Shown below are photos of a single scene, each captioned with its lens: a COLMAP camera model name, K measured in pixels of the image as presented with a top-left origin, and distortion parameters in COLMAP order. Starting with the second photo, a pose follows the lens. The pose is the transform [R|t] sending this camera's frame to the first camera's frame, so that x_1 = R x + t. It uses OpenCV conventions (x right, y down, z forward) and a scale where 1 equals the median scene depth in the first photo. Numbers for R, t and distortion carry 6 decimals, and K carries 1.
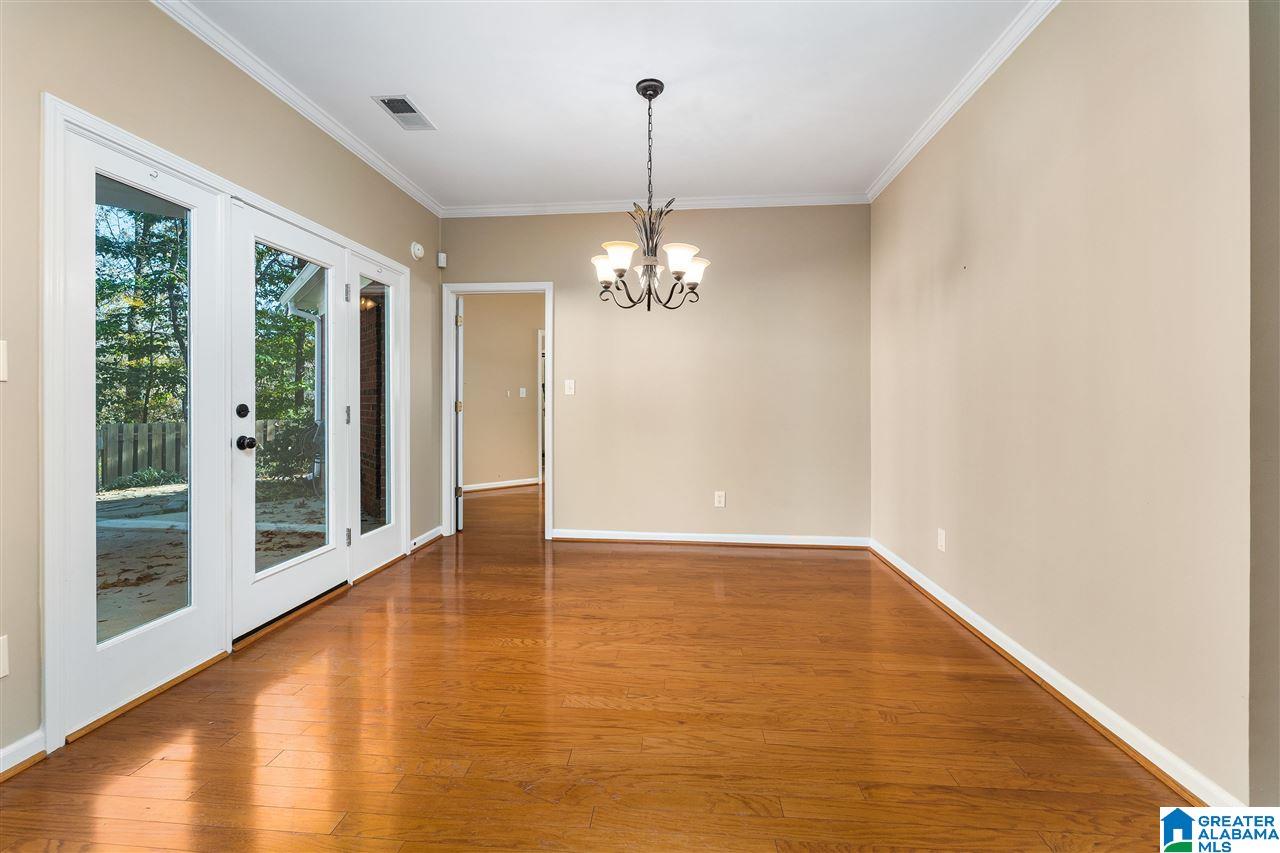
lens RADIAL K [[523.2, 0, 642.6], [0, 523.2, 401.6], [0, 0, 1]] dist [-0.000586, -0.000290]
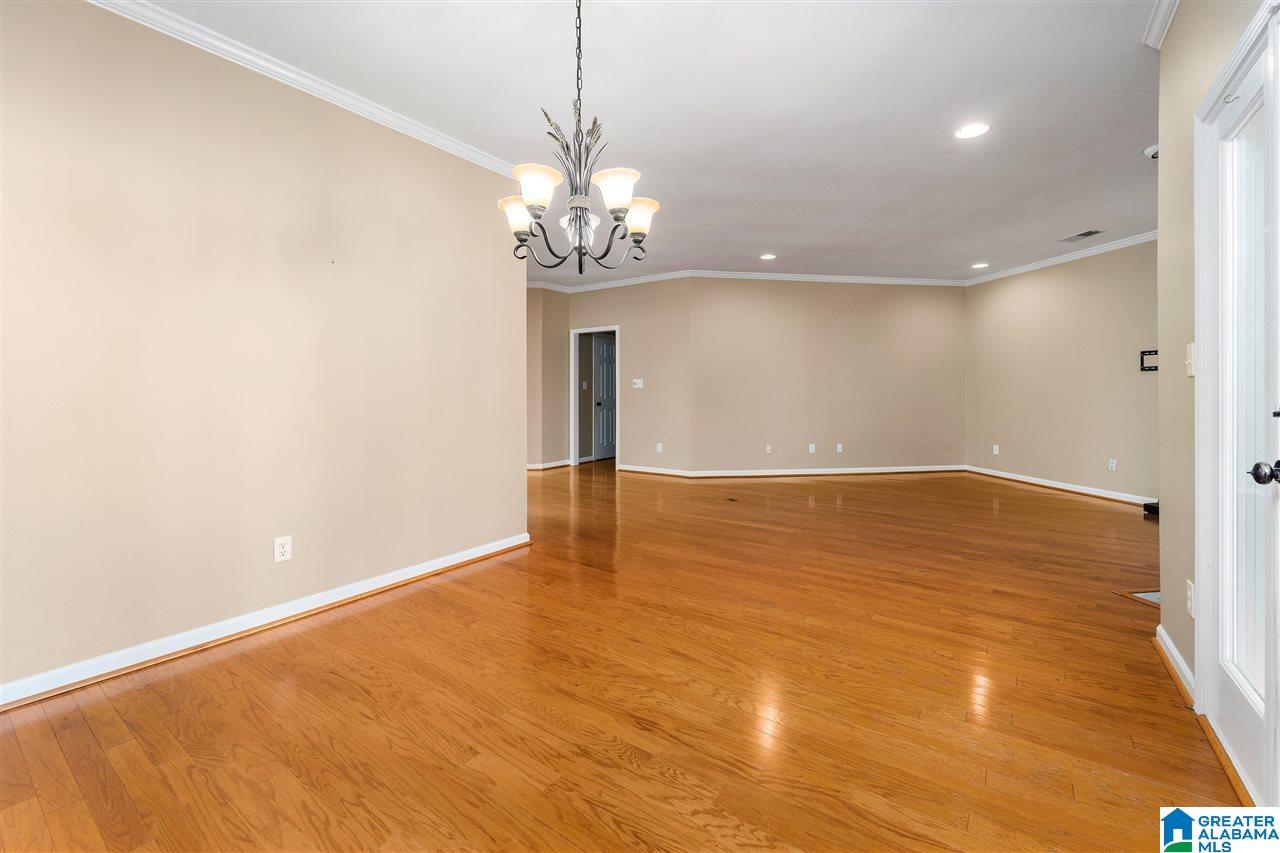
lens RADIAL K [[523.2, 0, 644.8], [0, 523.2, 387.6], [0, 0, 1]] dist [-0.000586, -0.000290]
pose [[-0.857608, 0.001593, 0.514302, -0.430576], [-0.001297, 0.999985, -0.005260, -0.001373], [-0.514303, -0.005178, -0.857593, 1.539292]]
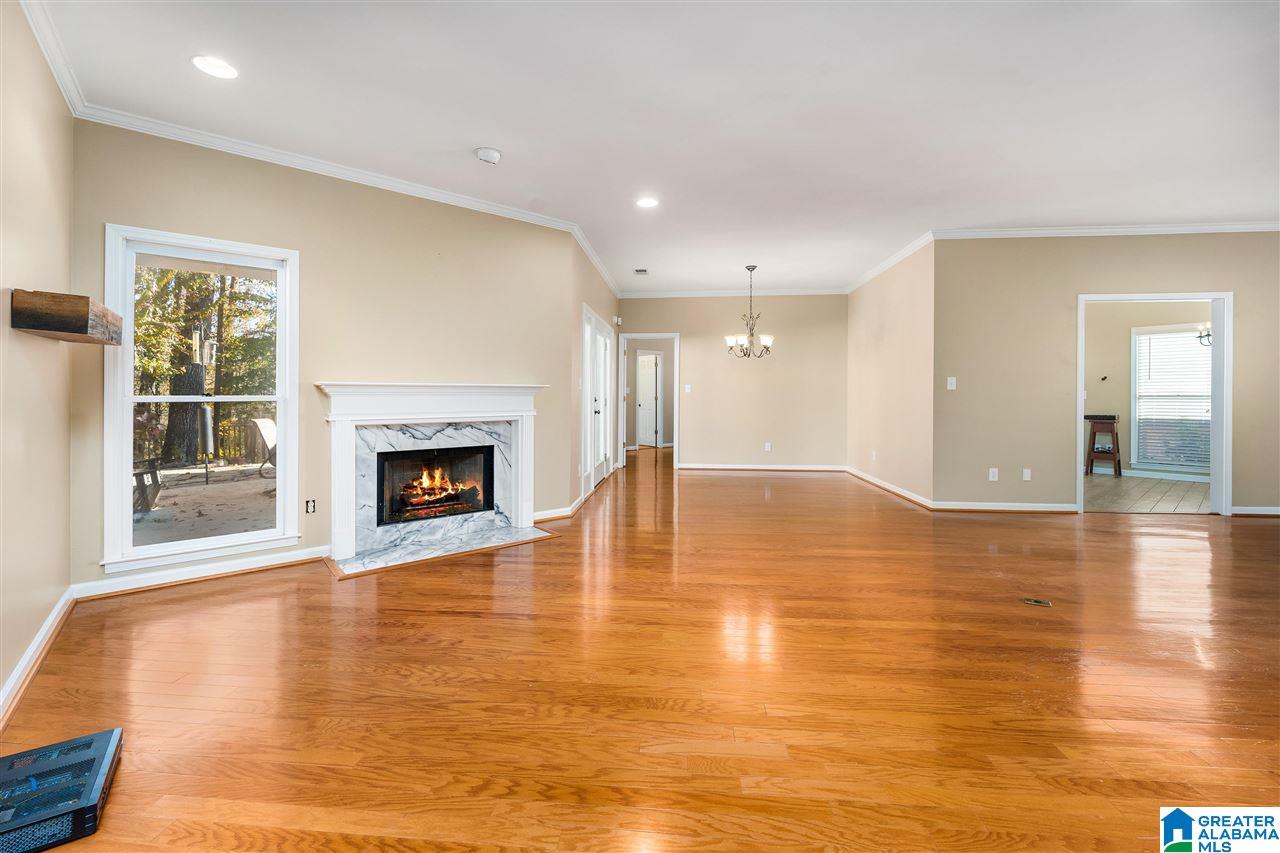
lens RADIAL K [[523.2, 0, 636.5], [0, 523.2, 407.6], [0, 0, 1]] dist [-0.000586, -0.000290]
pose [[0.999827, -0.001018, -0.018595, -0.465783], [0.001354, 0.999836, 0.018043, 0.010289], [0.018574, -0.018065, 0.999664, -1.435426]]
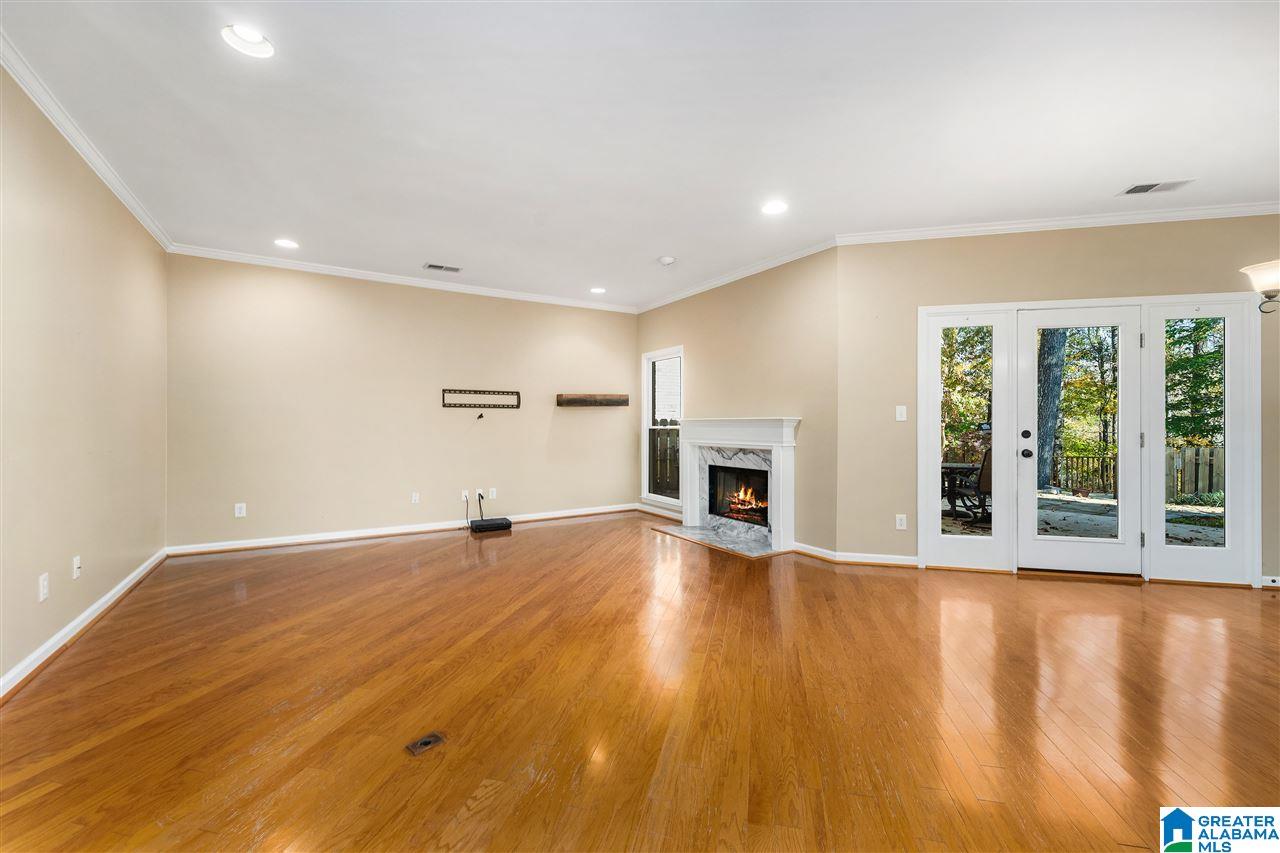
lens RADIAL K [[523.2, 0, 639.9], [0, 523.2, 430.5], [0, 0, 1]] dist [-0.000586, -0.000290]
pose [[-0.155889, 0.009623, -0.987728, 0.981043], [-0.004041, 0.999938, 0.010379, -0.005531], [0.987766, 0.005610, -0.155840, 0.032162]]
